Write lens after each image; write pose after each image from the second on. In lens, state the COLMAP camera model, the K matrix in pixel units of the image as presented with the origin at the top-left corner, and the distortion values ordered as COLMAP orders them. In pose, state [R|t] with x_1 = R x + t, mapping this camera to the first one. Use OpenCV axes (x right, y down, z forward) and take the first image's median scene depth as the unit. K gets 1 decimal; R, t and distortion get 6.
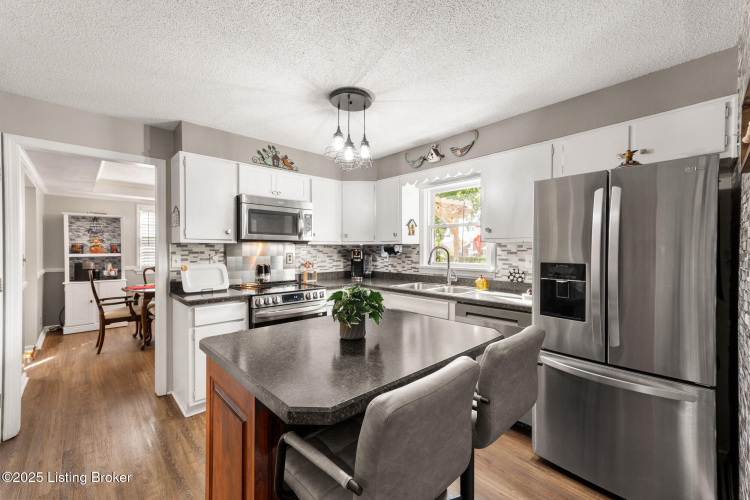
lens RADIAL K [[305.1, 0, 370.5], [0, 305.1, 249.8], [0, 0, 1]] dist [0.019934, 0.001244]
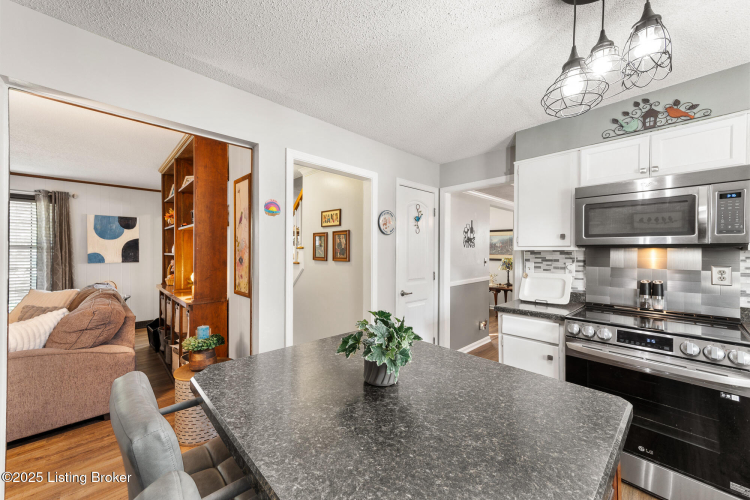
lens RADIAL K [[291.0, 0, 377.0], [0, 291.0, 251.6], [0, 0, 1]] dist [0.016492, 0.000563]
pose [[0.012722, -0.005268, -0.999905, 0.357809], [-0.014697, 0.999877, -0.005455, -0.005617], [0.999811, 0.014765, 0.012643, 0.521746]]
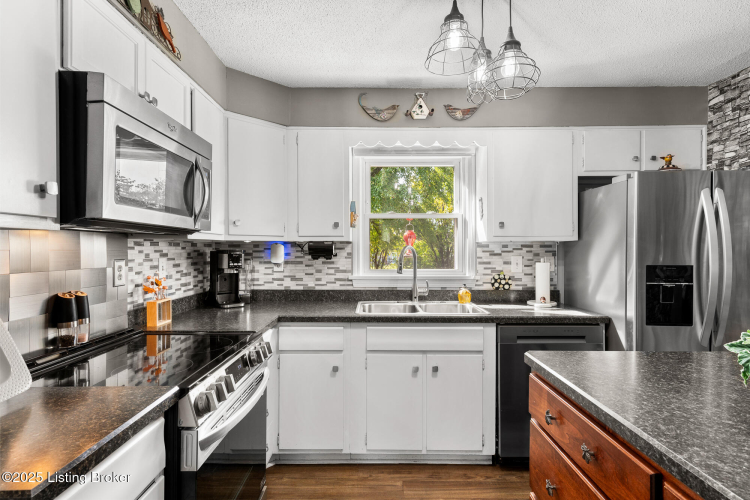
lens RADIAL K [[394.5, 0, 370.5], [0, 394.5, 250.6], [0, 0, 1]] dist [0.012917, 0.004018]
pose [[0.685169, -0.001818, 0.728382, -0.573699], [0.001826, 0.999998, 0.000779, -0.001381], [-0.728382, 0.000796, 0.685171, 0.567991]]
